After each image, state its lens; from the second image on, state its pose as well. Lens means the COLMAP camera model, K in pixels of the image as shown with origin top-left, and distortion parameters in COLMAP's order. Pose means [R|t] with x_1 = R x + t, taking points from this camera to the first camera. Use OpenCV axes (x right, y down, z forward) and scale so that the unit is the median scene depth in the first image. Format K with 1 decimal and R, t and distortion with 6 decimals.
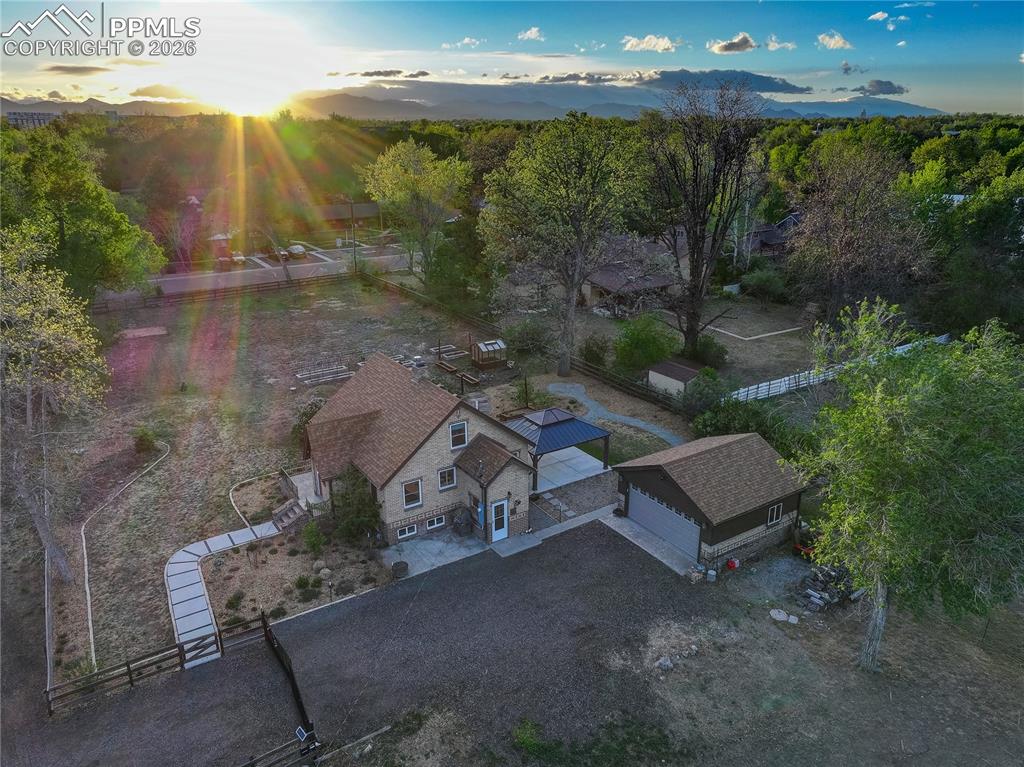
lens RADIAL K [[717.0, 0, 515.8], [0, 717.0, 382.9], [0, 0, 1]] dist [-0.006065, 0.046307]
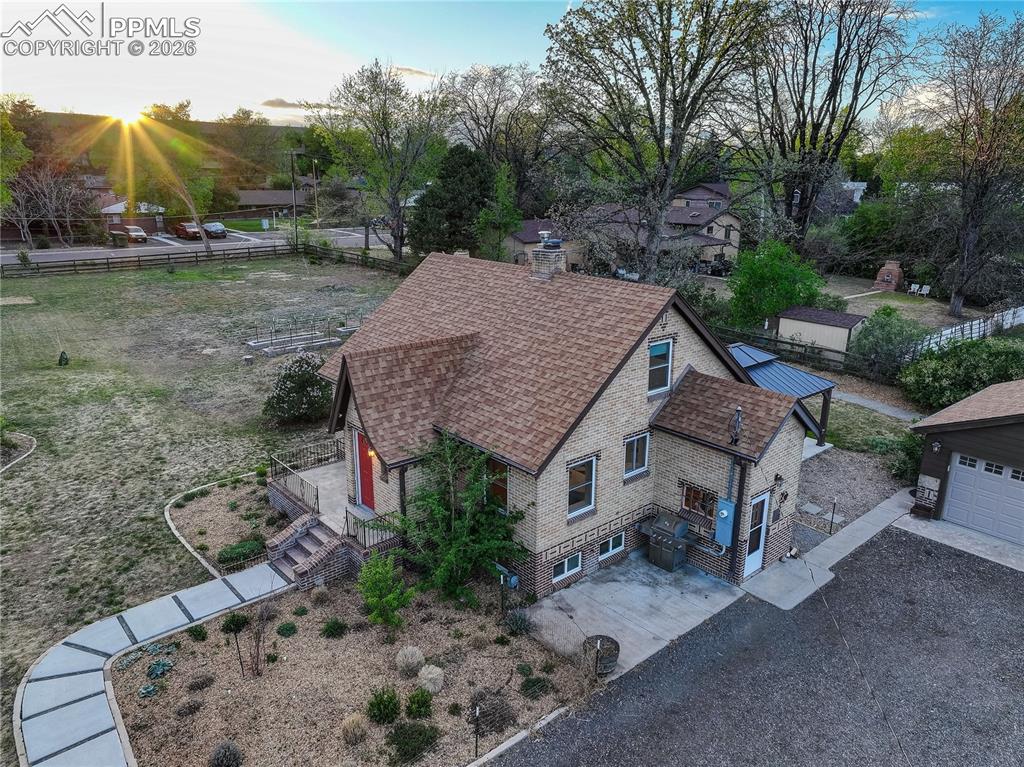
lens RADIAL K [[717.0, 0, 515.8], [0, 717.0, 382.9], [0, 0, 1]] dist [-0.006065, 0.046307]
pose [[0.991190, -0.023520, 0.130344, -0.248180], [0.029493, 0.998592, -0.044083, 0.104950], [-0.129124, 0.047538, 0.990488, 0.527924]]
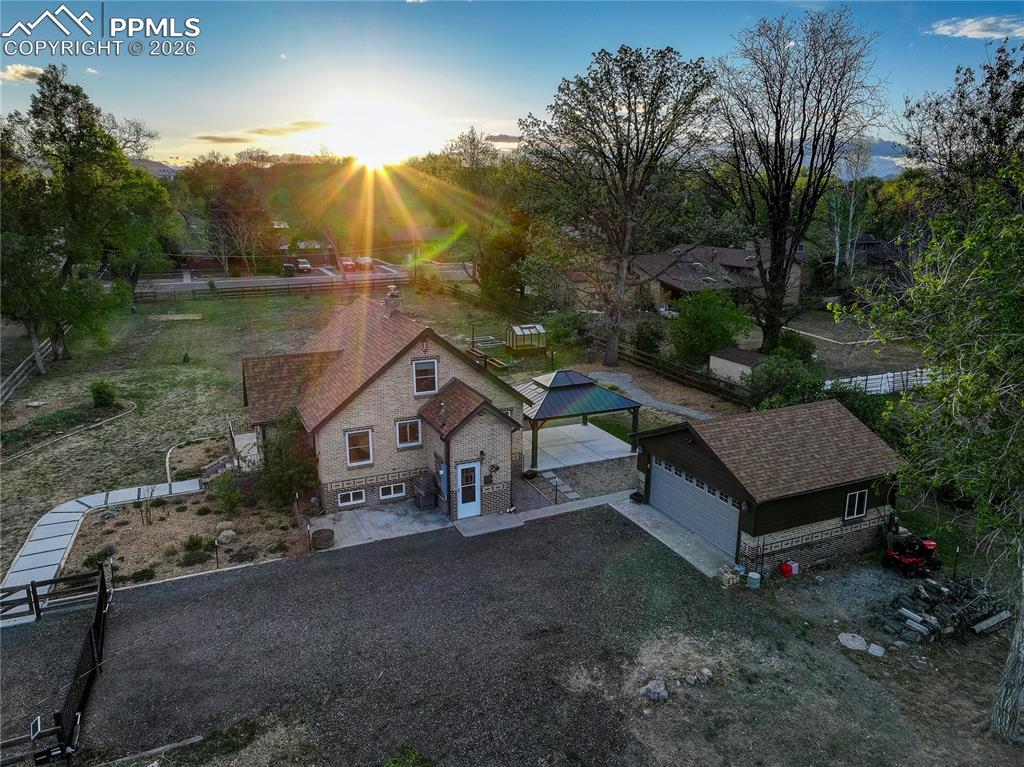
lens RADIAL K [[717.0, 0, 515.8], [0, 717.0, 382.9], [0, 0, 1]] dist [-0.006065, 0.046307]
pose [[0.989333, 0.043013, -0.139179, 0.125872], [-0.054261, 0.995471, -0.078058, 0.136465], [0.135192, 0.084777, 0.987186, 0.256867]]
